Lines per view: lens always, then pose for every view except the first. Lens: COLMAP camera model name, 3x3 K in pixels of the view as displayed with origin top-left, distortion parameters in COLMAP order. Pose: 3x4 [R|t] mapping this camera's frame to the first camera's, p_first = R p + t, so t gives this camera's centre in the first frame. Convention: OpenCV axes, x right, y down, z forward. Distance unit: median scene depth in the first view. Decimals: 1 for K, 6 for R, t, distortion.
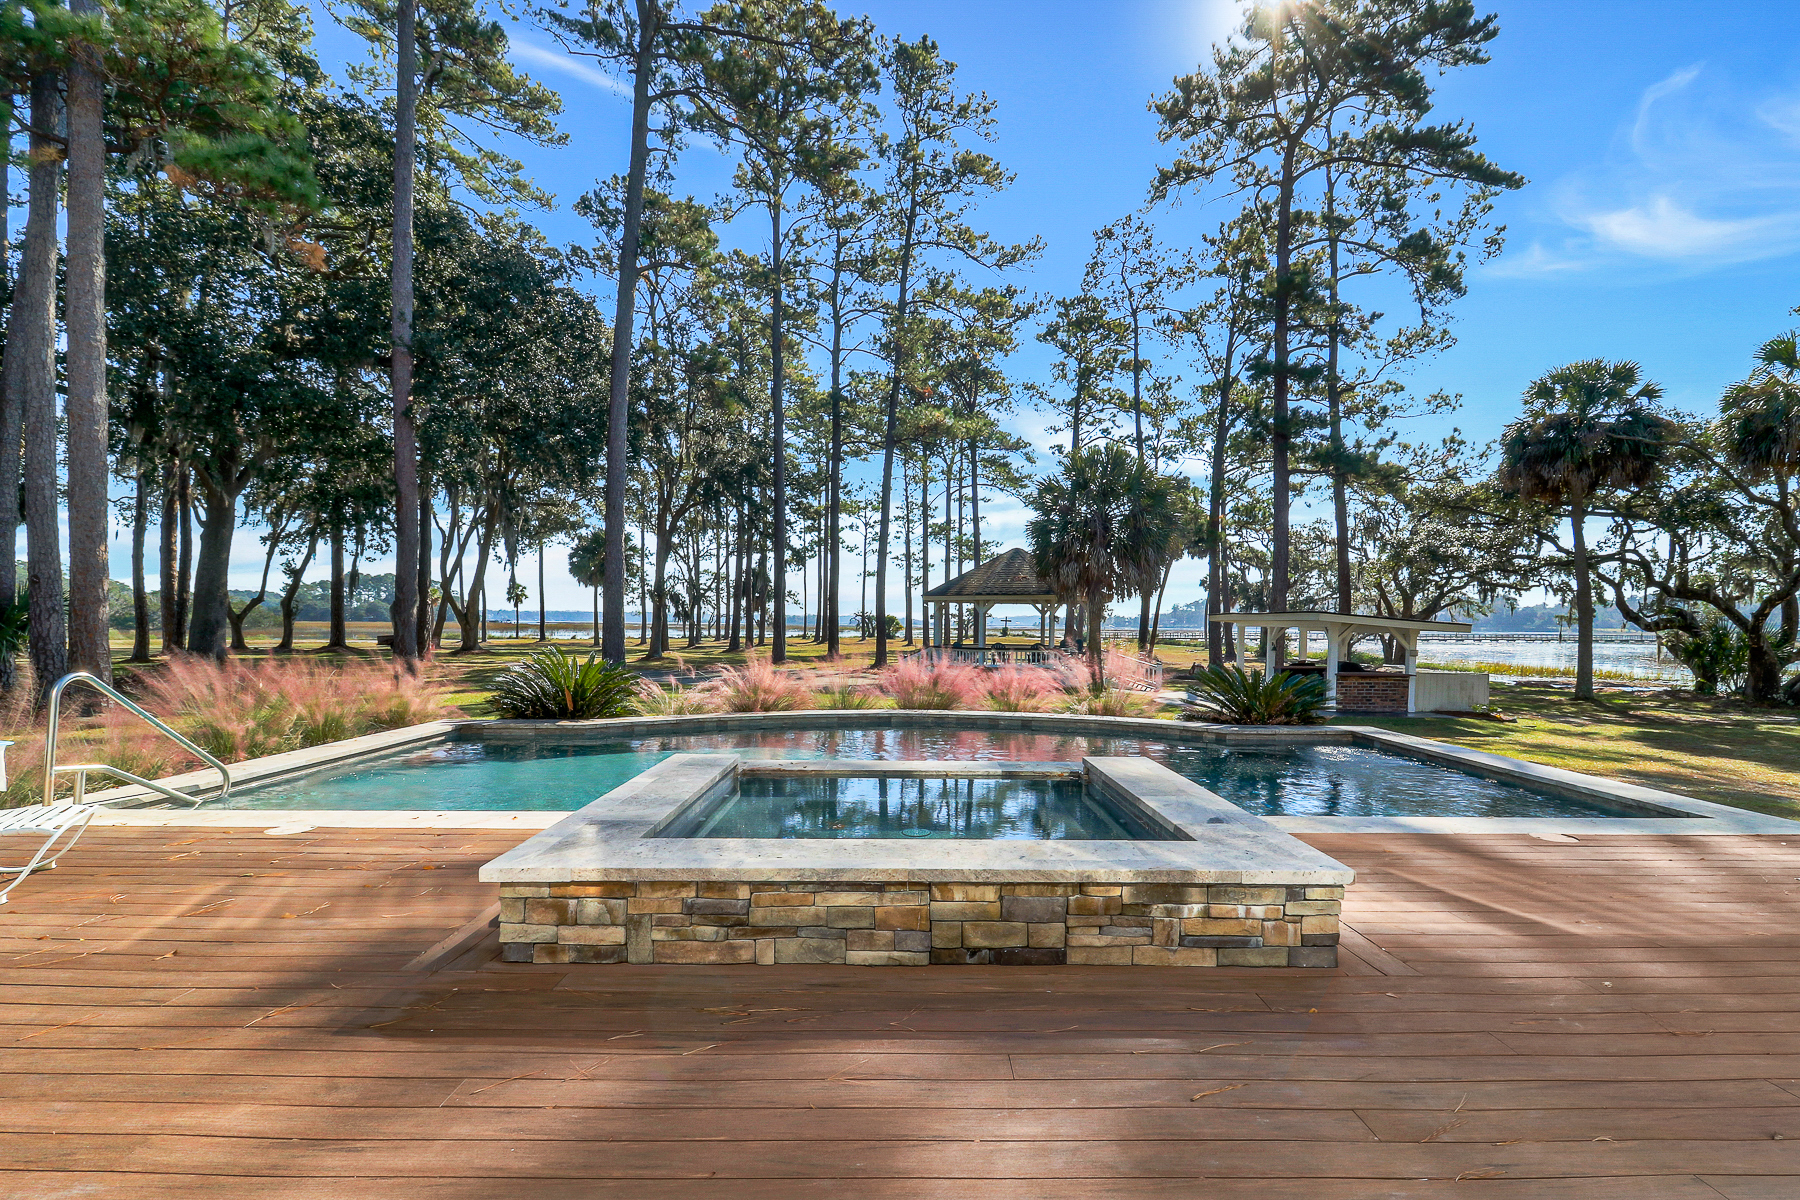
lens RADIAL K [[862.1, 0, 902.5], [0, 862.1, 638.3], [0, 0, 1]] dist [0.001463, -0.000185]
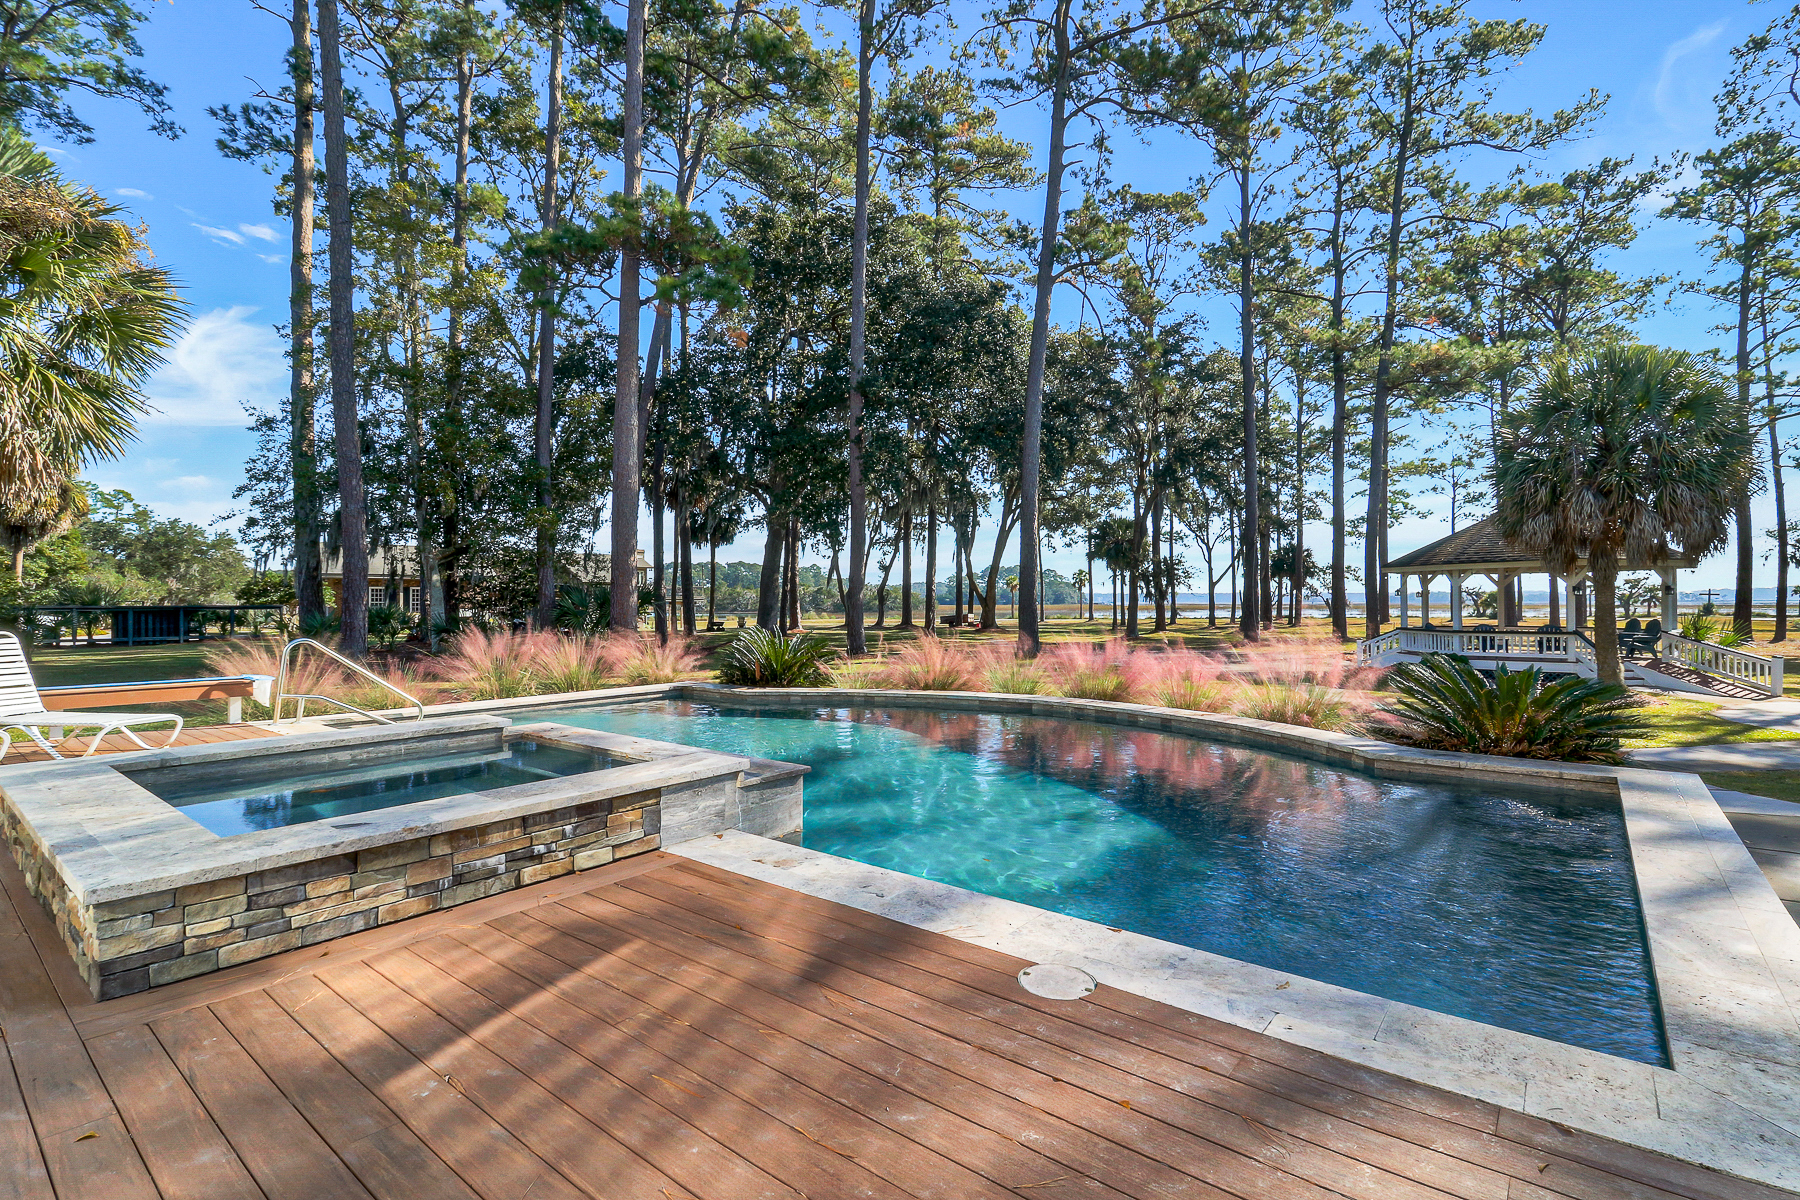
lens RADIAL K [[825.8, 0, 900.2], [0, 825.8, 569.3], [0, 0, 1]] dist [0.000033, -0.001090]
pose [[0.769879, -0.036824, -0.637127, 0.129108], [-0.001061, 0.998259, -0.058978, -0.000236], [0.638189, 0.046081, 0.768499, 0.066179]]
